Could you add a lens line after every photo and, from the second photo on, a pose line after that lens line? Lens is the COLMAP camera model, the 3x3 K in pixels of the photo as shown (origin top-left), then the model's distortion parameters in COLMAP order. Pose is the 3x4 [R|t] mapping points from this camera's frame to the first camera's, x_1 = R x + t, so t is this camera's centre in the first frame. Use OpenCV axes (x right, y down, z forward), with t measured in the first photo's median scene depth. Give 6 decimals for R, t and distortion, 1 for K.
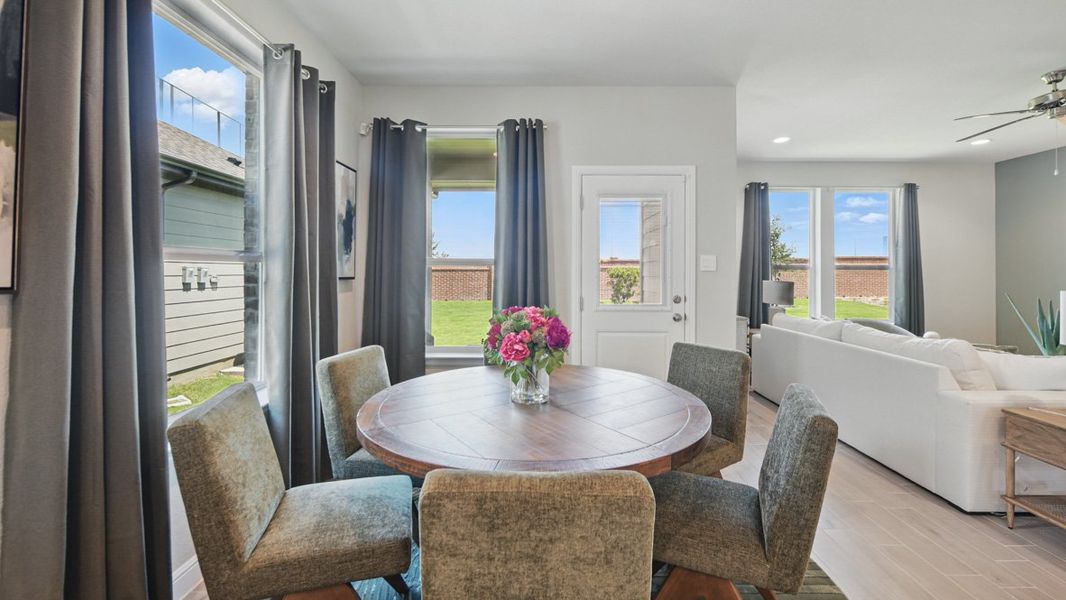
lens RADIAL K [[448.9, 0, 536.2], [0, 448.9, 265.4], [0, 0, 1]] dist [-0.021312, -0.000229]
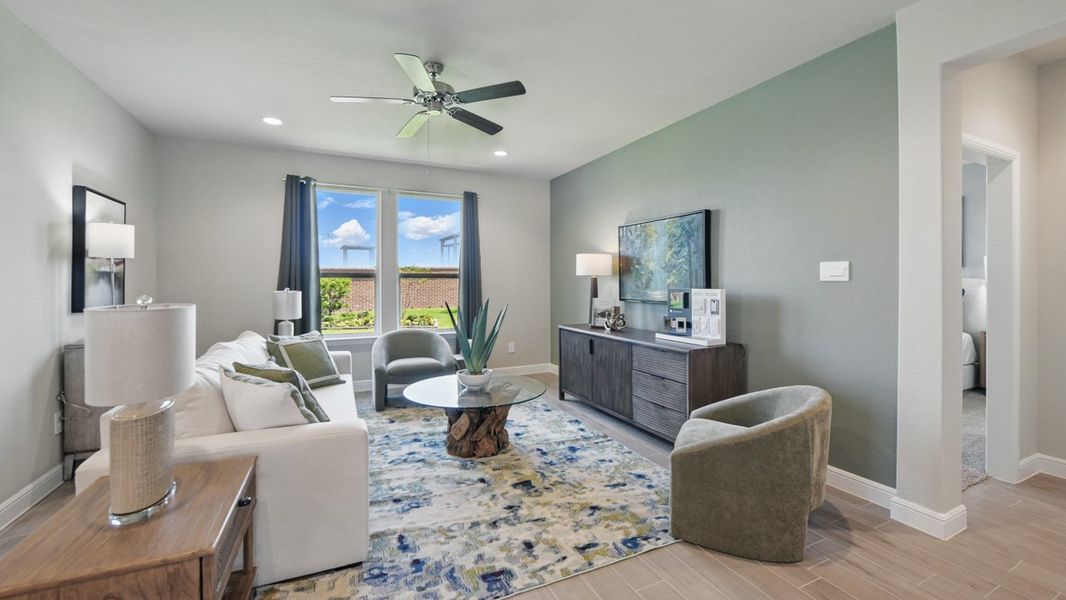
lens RADIAL K [[434.4, 0, 532.5], [0, 434.4, 283.9], [0, 0, 1]] dist [-0.008090, -0.000170]
pose [[0.900115, -0.002258, 0.435647, 0.899834], [-0.005077, 0.999864, 0.015672, 0.006989], [-0.435623, -0.016318, 0.899981, 0.089634]]
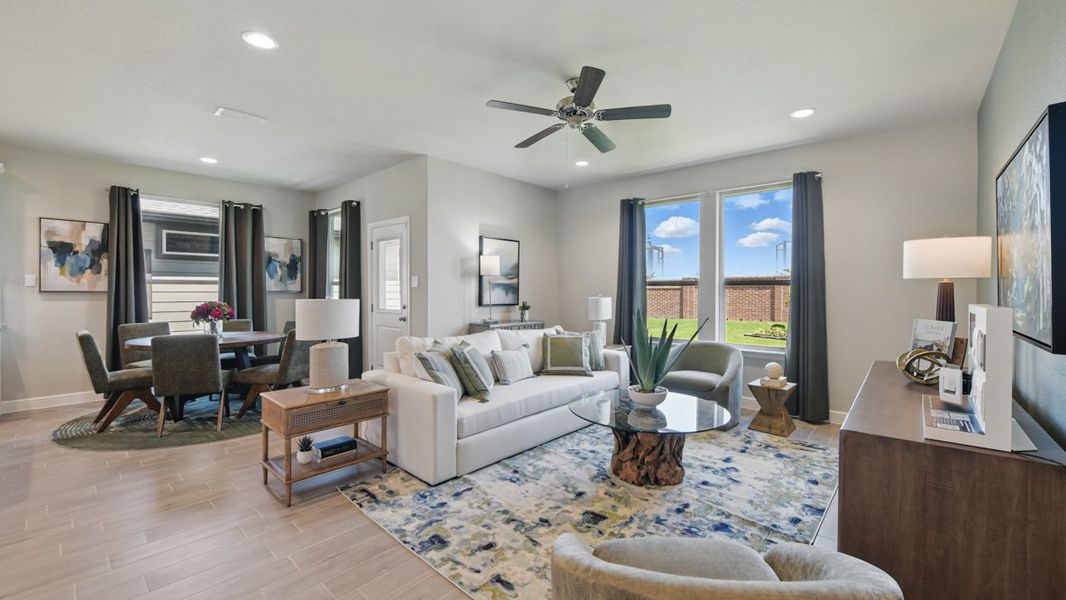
lens RADIAL K [[430.9, 0, 536.5], [0, 430.9, 294.0], [0, 0, 1]] dist [-0.003785, -0.000416]
pose [[0.748787, 0.007664, -0.662766, 1.635762], [0.007494, 0.999771, 0.020028, 0.008415], [0.662768, -0.019963, 0.748559, 0.226163]]
